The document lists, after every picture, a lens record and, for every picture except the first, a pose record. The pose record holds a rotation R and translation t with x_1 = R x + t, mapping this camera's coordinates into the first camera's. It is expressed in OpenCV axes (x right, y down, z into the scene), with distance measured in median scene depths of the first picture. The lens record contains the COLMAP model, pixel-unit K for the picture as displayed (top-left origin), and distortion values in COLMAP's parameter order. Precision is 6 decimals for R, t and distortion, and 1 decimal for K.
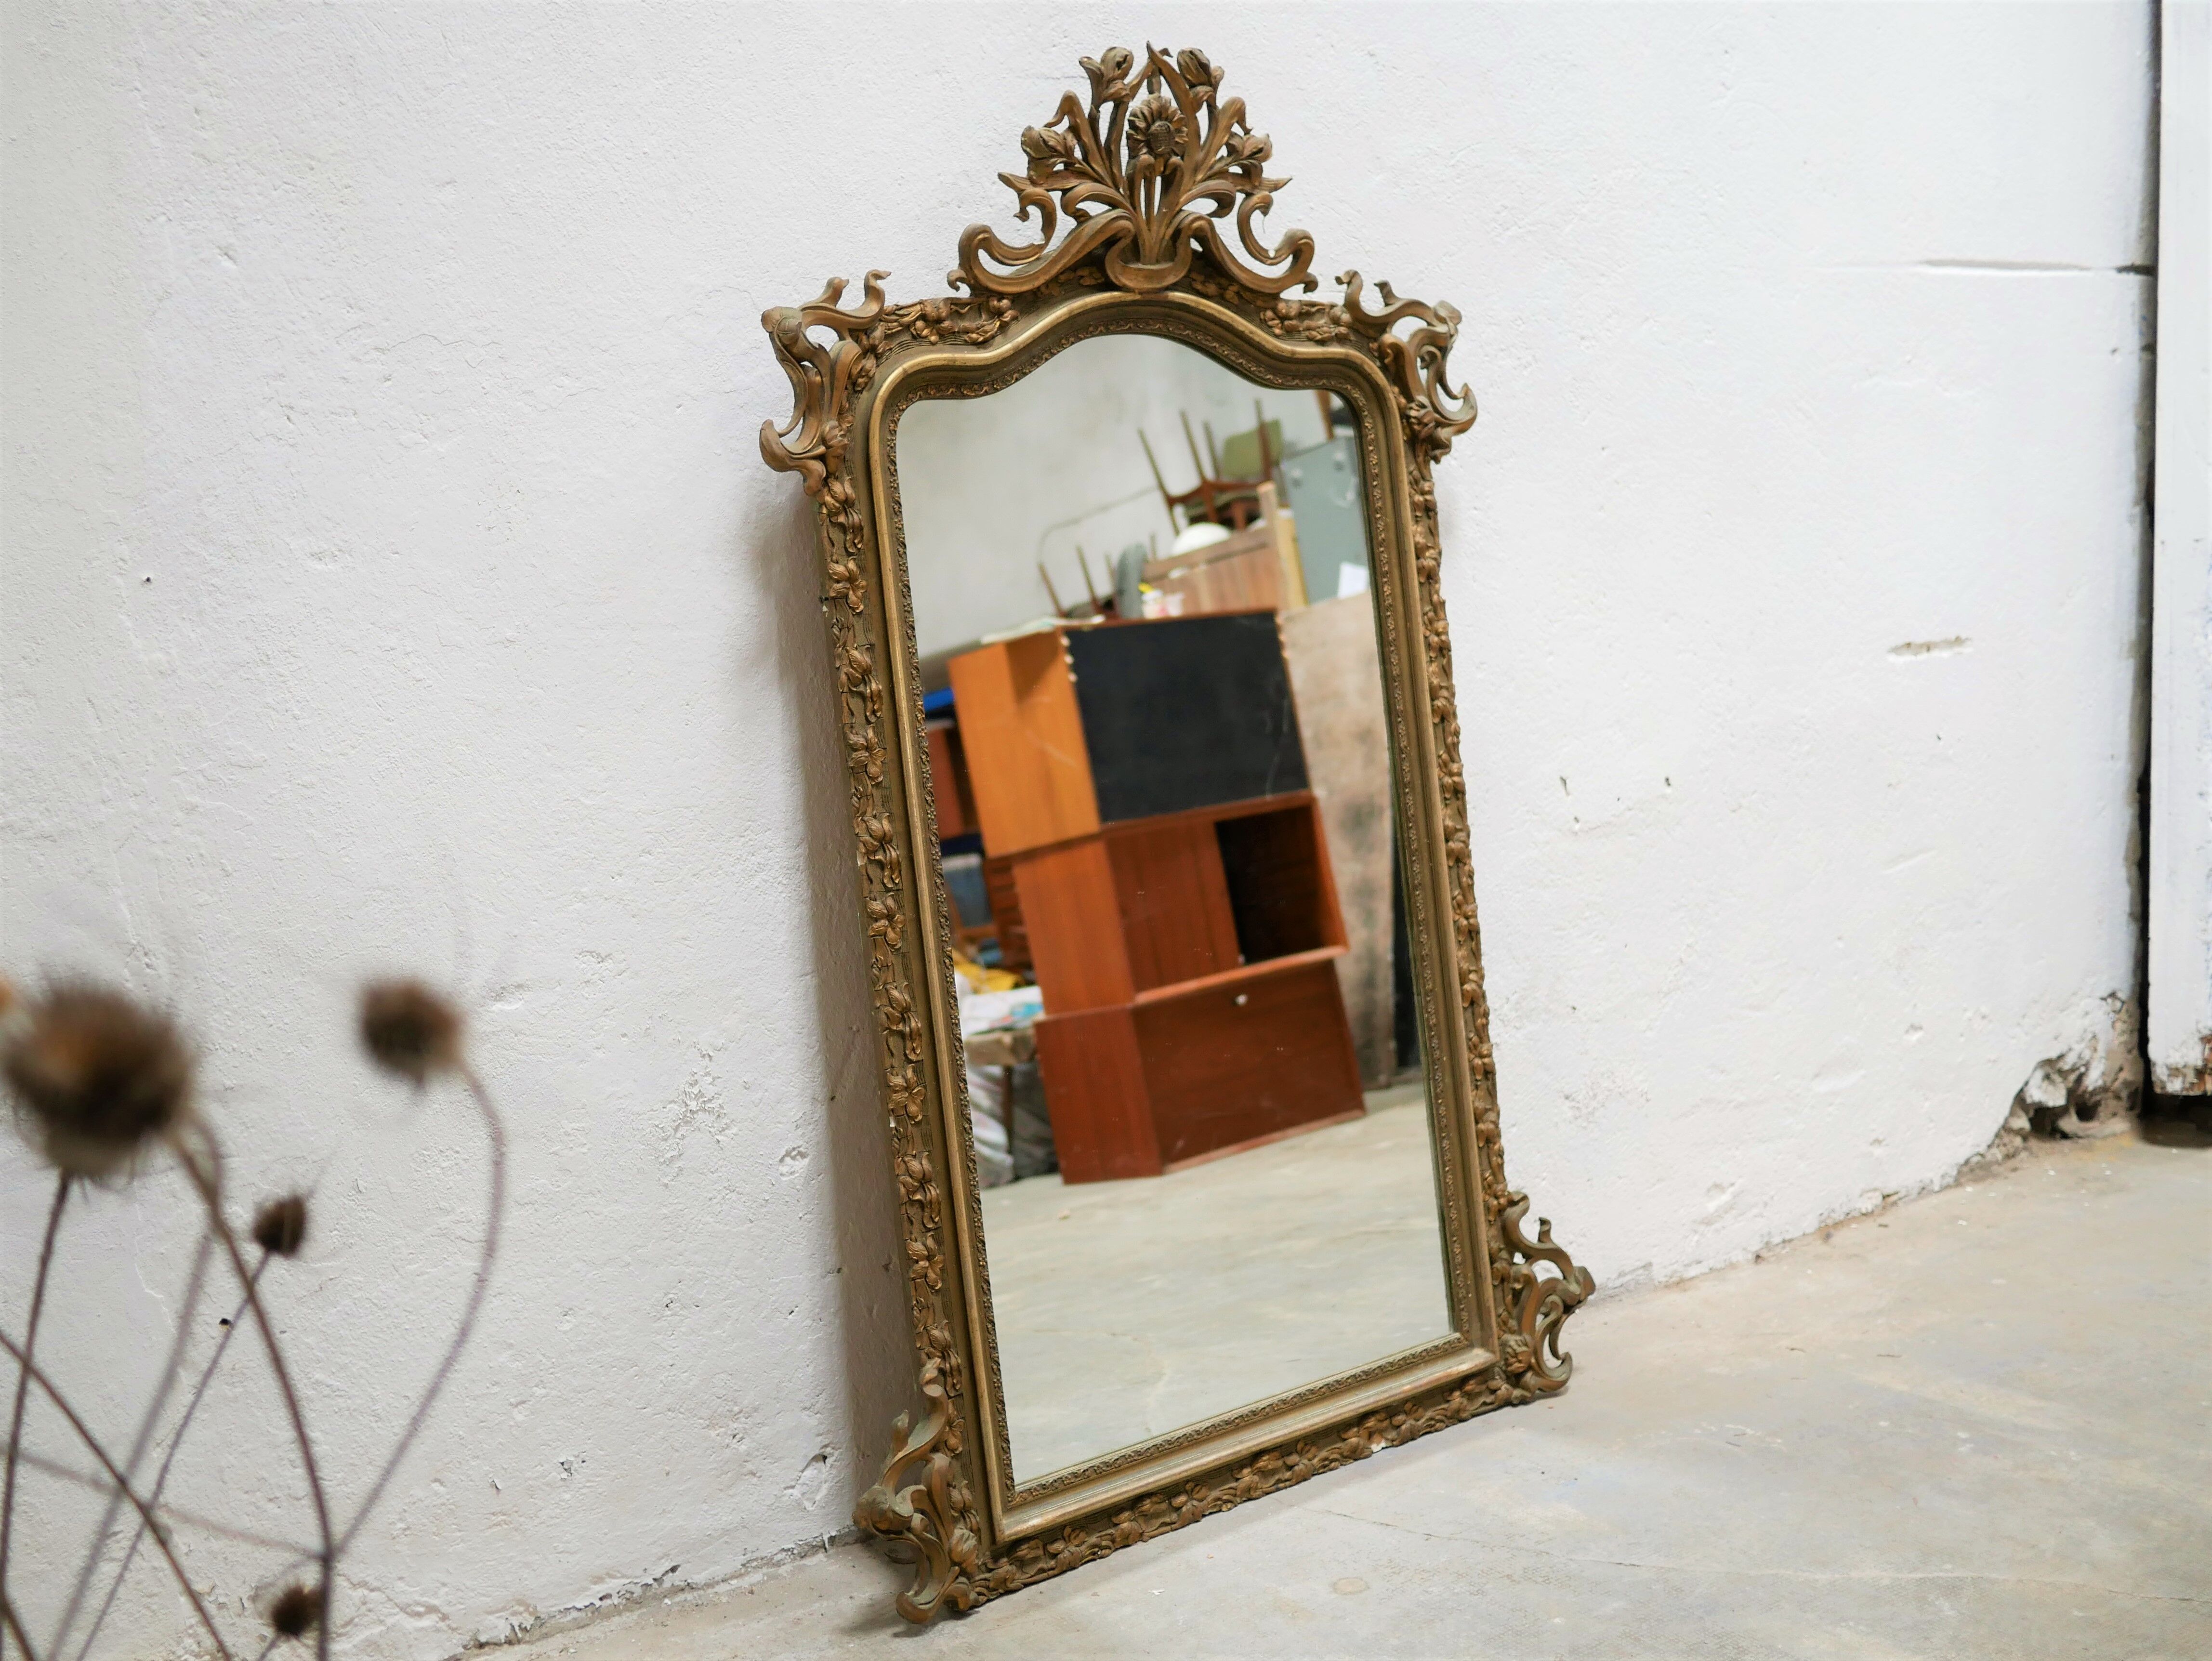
lens RADIAL K [[2479.8, 0, 1108.4], [0, 2479.8, 844.7], [0, 0, 1]] dist [-0.023001, 0.000000]
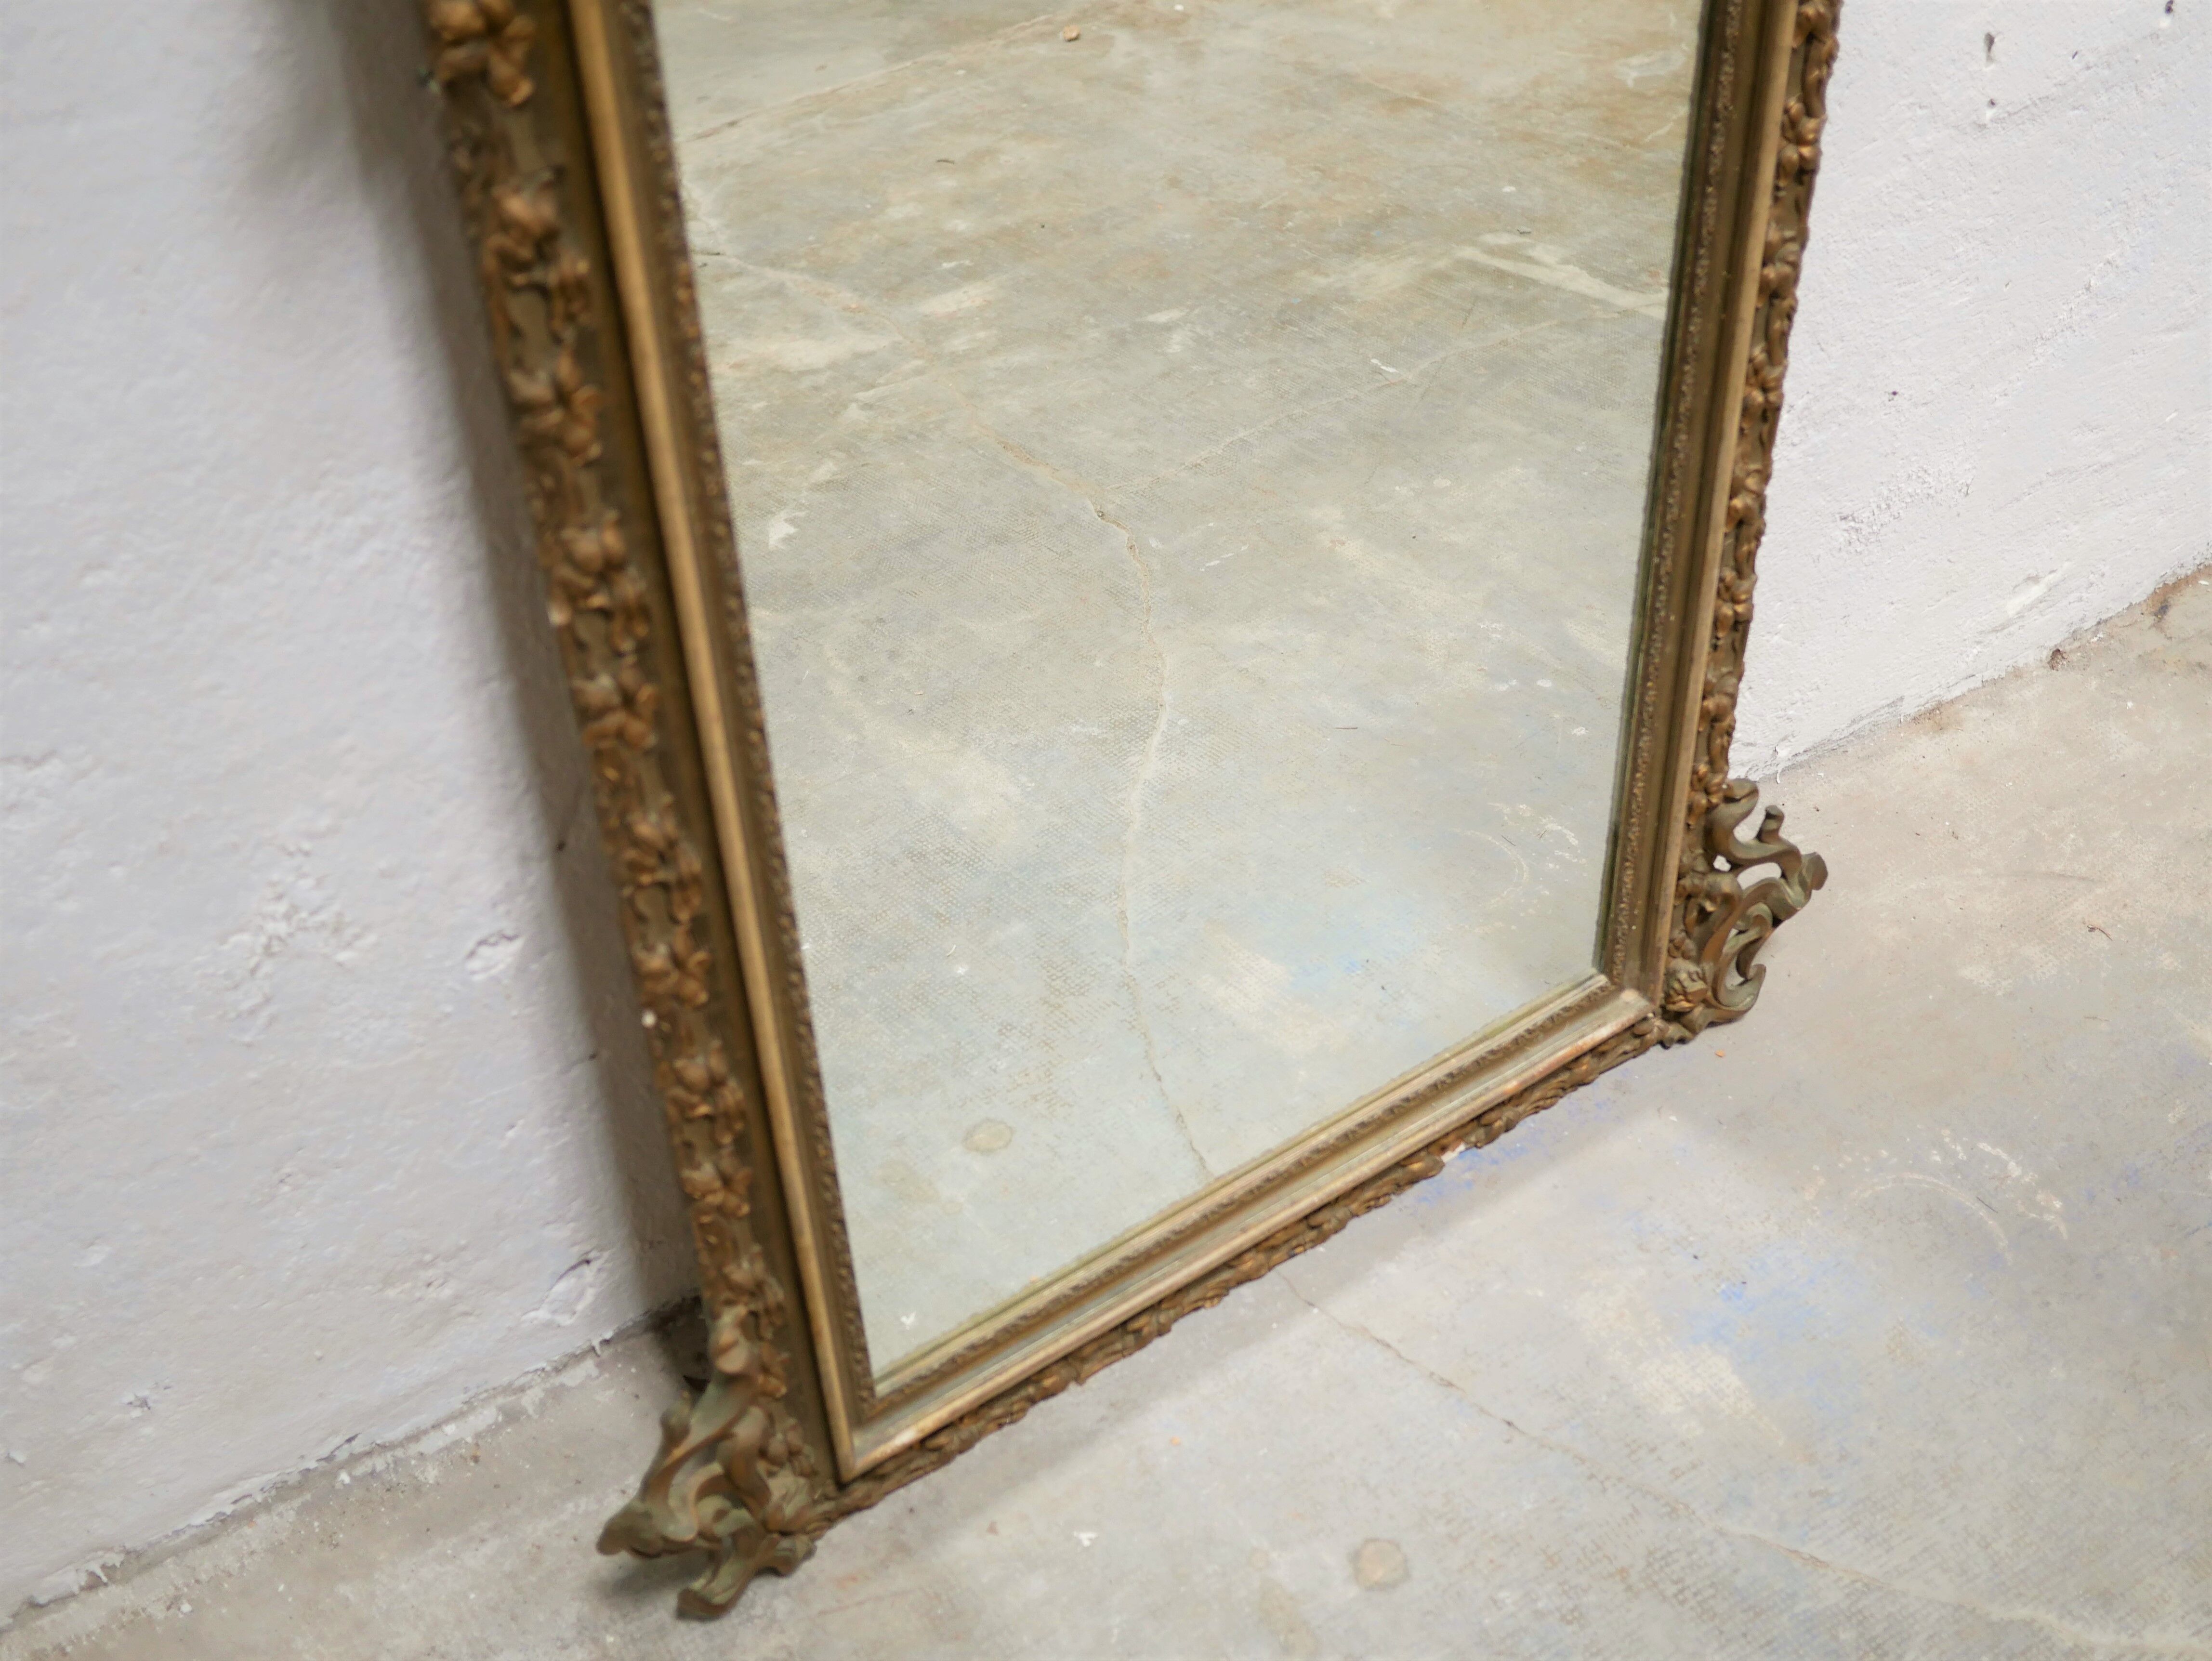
lens RADIAL K [[2479.8, 0, 1111.3], [0, 2479.8, 818.4], [0, 0, 1]] dist [-0.023001, 0.000000]
pose [[0.996530, 0.081760, 0.015605, 0.000458], [-0.075080, 0.802010, 0.592574, -0.235829], [0.035933, -0.591689, 0.805365, 0.571491]]
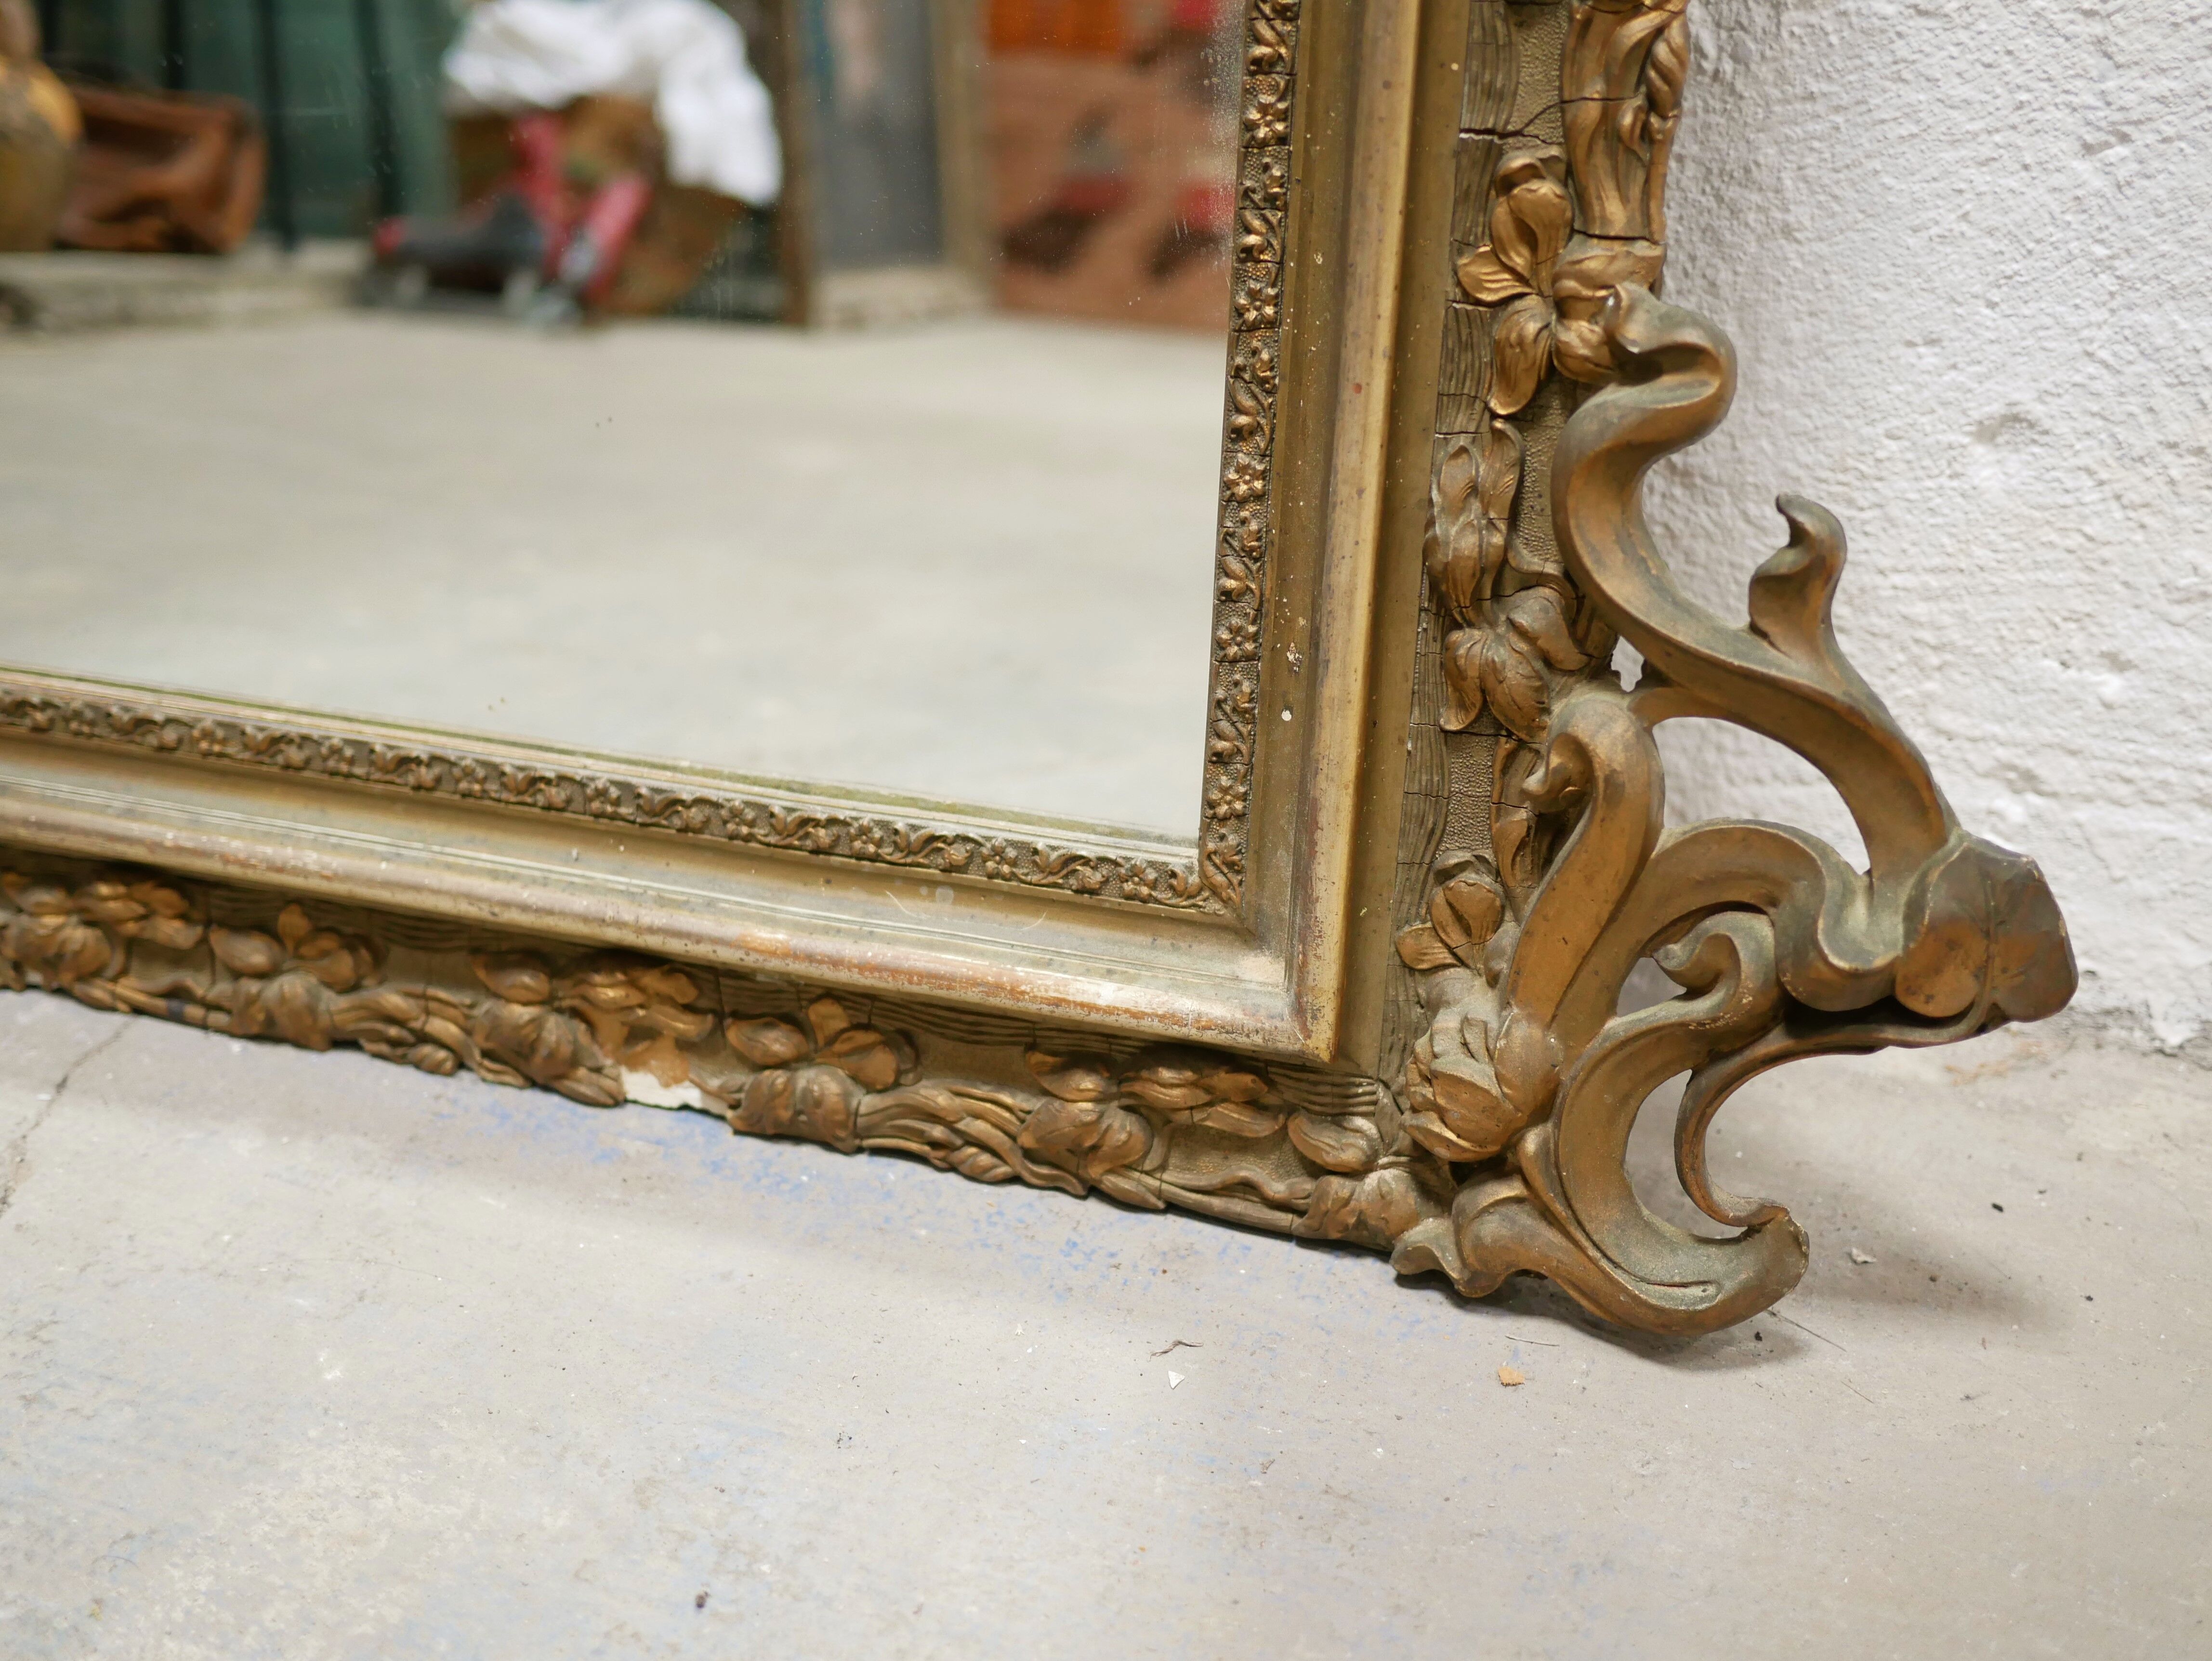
lens RADIAL K [[2479.8, 0, 1082.6], [0, 2479.8, 832.1], [0, 0, 1]] dist [-0.023001, 0.000000]
pose [[0.578751, 0.424551, -0.696278, 0.324933], [-0.151221, 0.894864, 0.419942, 0.121407], [0.801361, -0.137750, 0.582105, 0.987042]]
